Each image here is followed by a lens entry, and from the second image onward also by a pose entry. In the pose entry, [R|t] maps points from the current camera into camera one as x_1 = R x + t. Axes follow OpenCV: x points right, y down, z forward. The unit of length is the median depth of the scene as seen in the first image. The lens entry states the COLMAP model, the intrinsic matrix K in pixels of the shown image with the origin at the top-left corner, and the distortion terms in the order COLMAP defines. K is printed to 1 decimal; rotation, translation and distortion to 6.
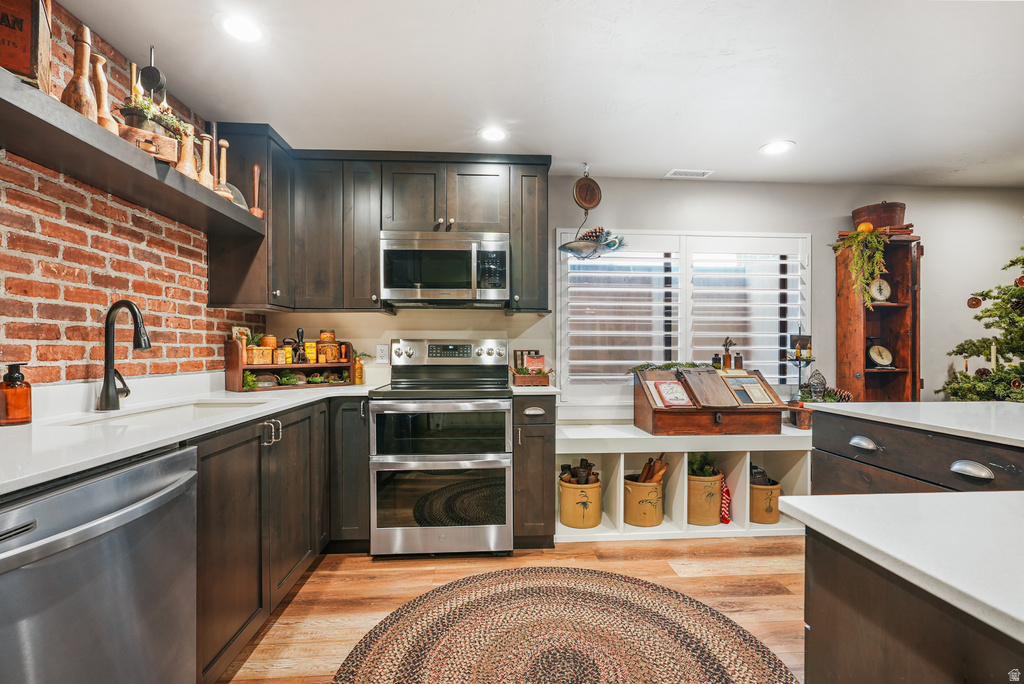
lens RADIAL K [[466.4, 0, 519.6], [0, 466.4, 349.9], [0, 0, 1]] dist [-0.007127, 0.000636]
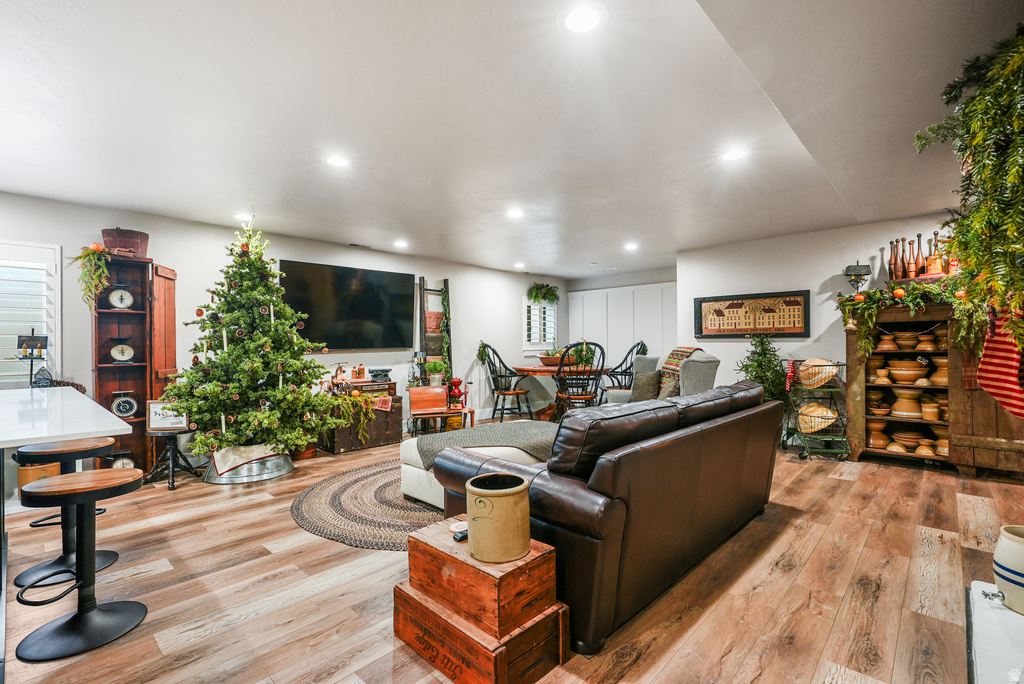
lens RADIAL K [[465.4, 0, 512.0], [0, 465.4, 342.0], [0, 0, 1]] dist [-0.003529, 0.000472]
pose [[0.734578, -0.004910, 0.678506, 0.883585], [0.010060, 0.999943, -0.003655, -0.002161], [-0.678450, 0.009511, 0.734585, -0.750246]]
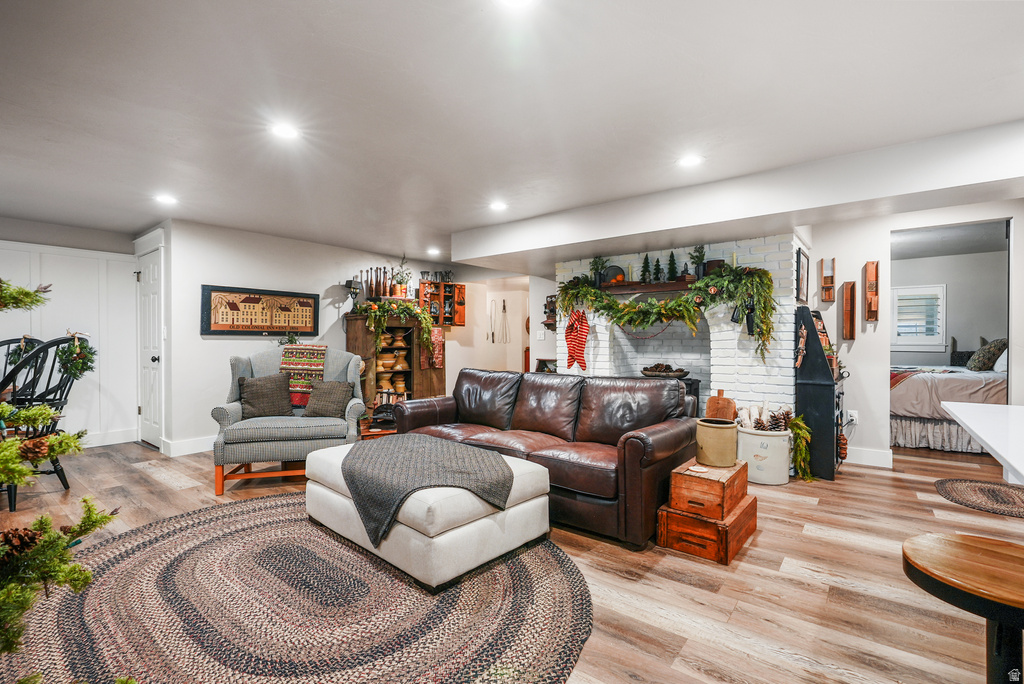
lens RADIAL K [[469.4, 0, 521.4], [0, 469.4, 343.3], [0, 0, 1]] dist [-0.002550, 0.000051]
pose [[-0.746488, -0.005173, 0.665378, 0.926046], [0.000295, 0.999967, 0.008104, -0.000393], [-0.665399, 0.006246, -0.746462, 0.894493]]
